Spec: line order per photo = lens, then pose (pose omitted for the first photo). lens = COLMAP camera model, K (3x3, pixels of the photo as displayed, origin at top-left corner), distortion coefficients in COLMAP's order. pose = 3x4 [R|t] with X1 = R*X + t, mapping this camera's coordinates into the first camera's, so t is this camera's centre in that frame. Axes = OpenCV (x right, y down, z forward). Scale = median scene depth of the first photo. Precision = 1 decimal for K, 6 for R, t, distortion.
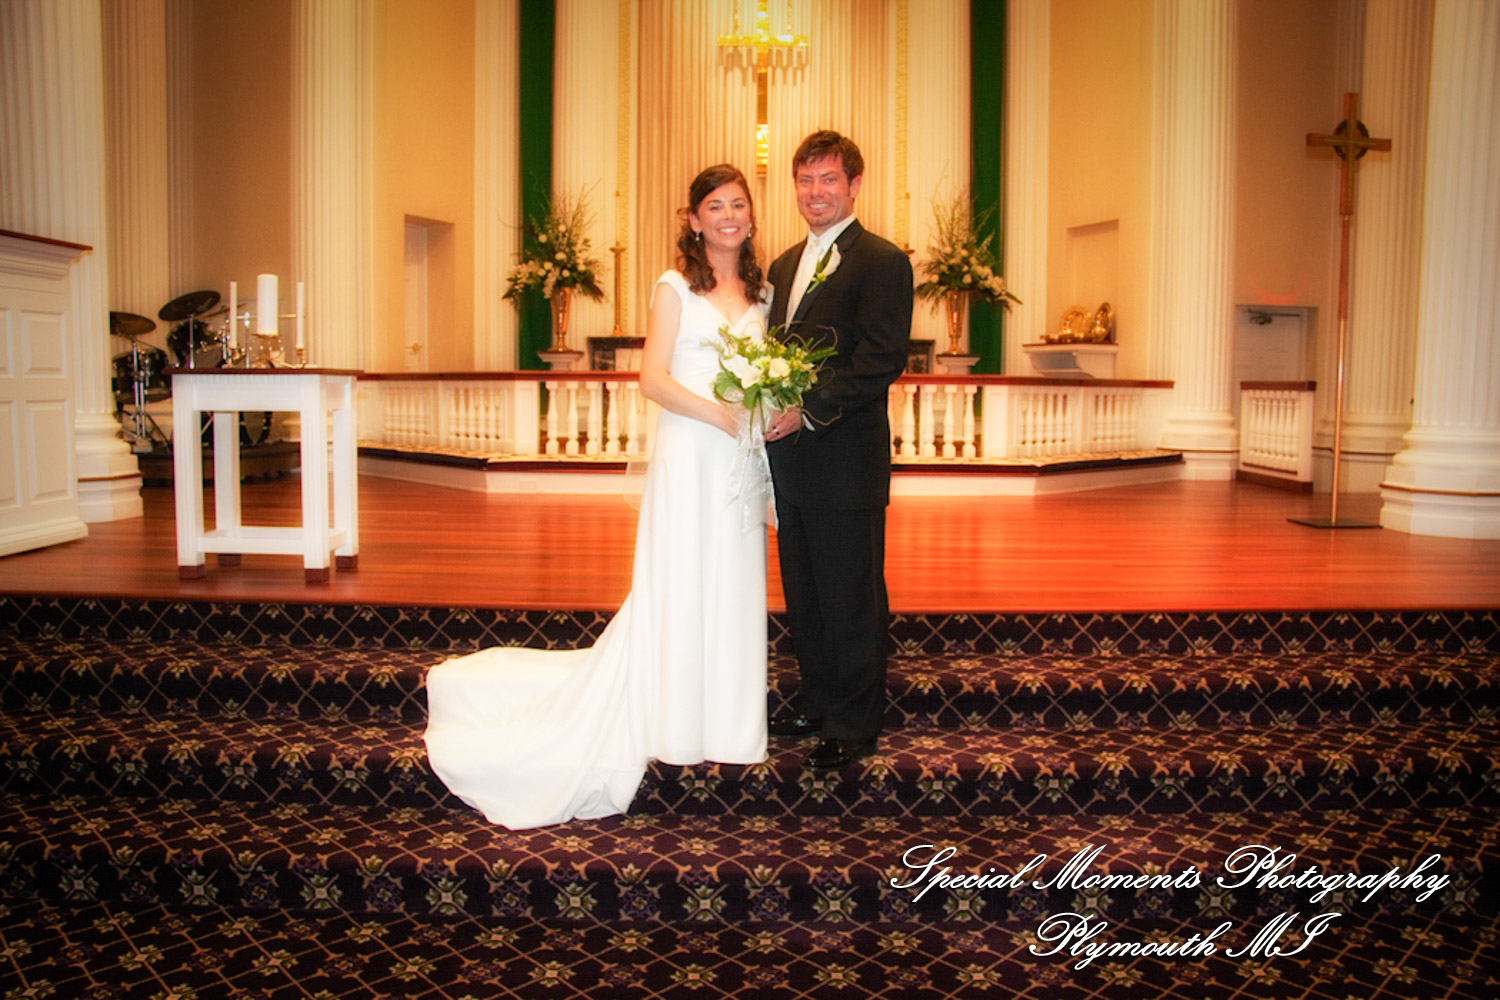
lens RADIAL K [[1302.8, 0, 773.5], [0, 1302.8, 504.8], [0, 0, 1]] dist [-0.154773, 0.007034]
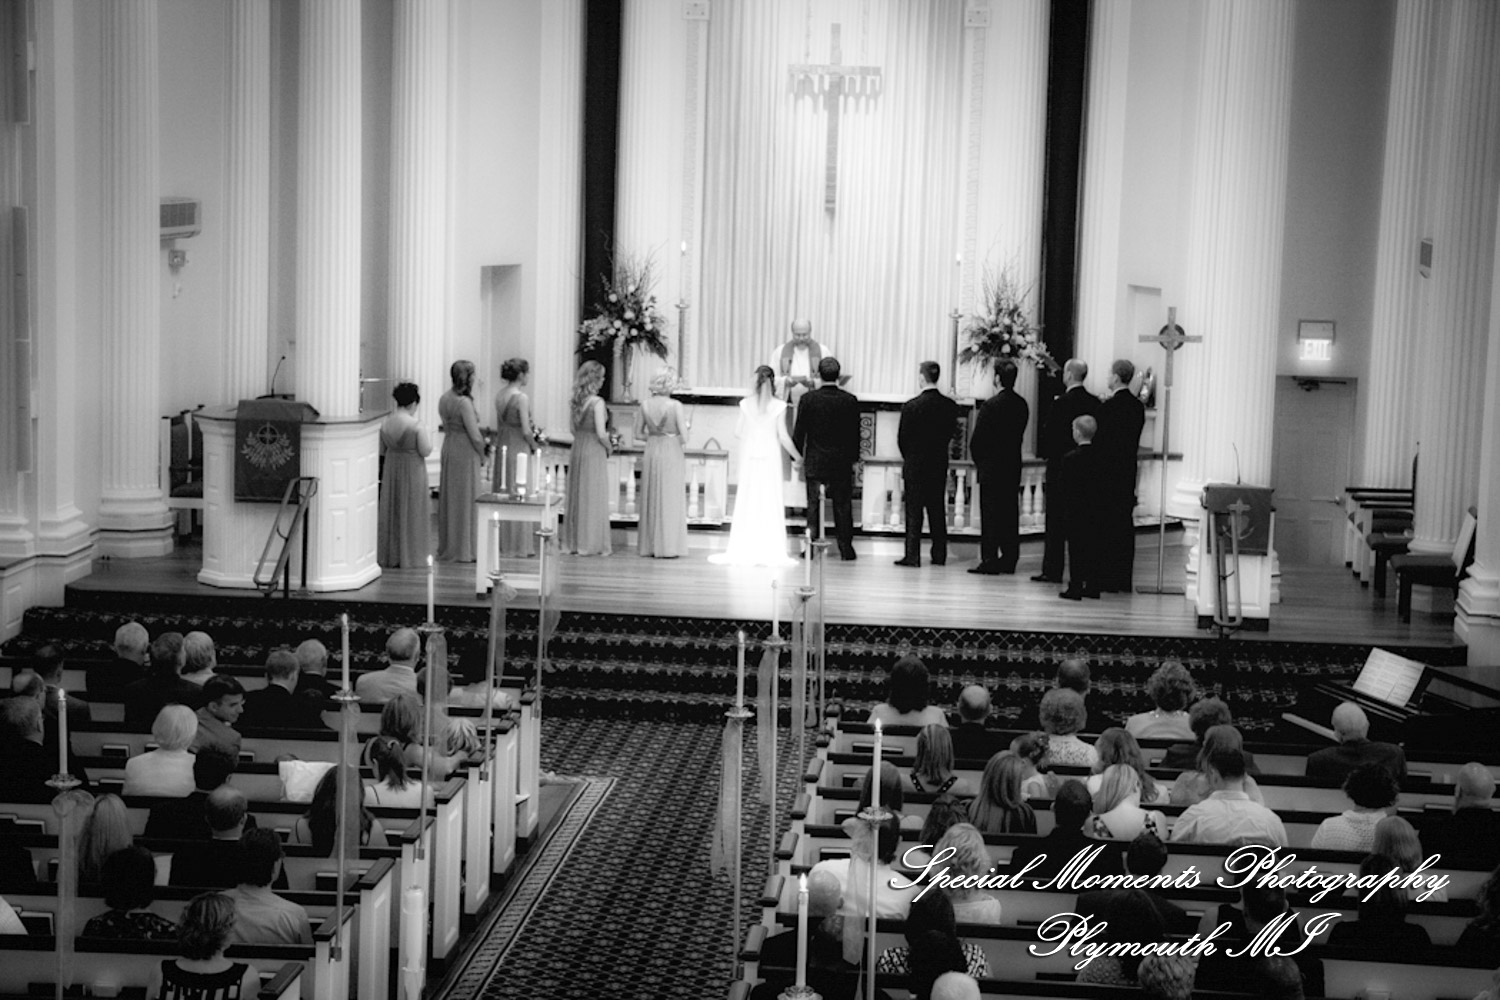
lens RADIAL K [[3005.2, 0, 744.6], [0, 3005.2, 536.1], [0, 0, 1]] dist [0.300939, -0.193410]
pose [[0.996054, 0.032441, -0.082611, 0.141693], [-0.031166, 0.999375, 0.016677, -0.053008], [0.083101, -0.014037, 0.996442, -1.473820]]
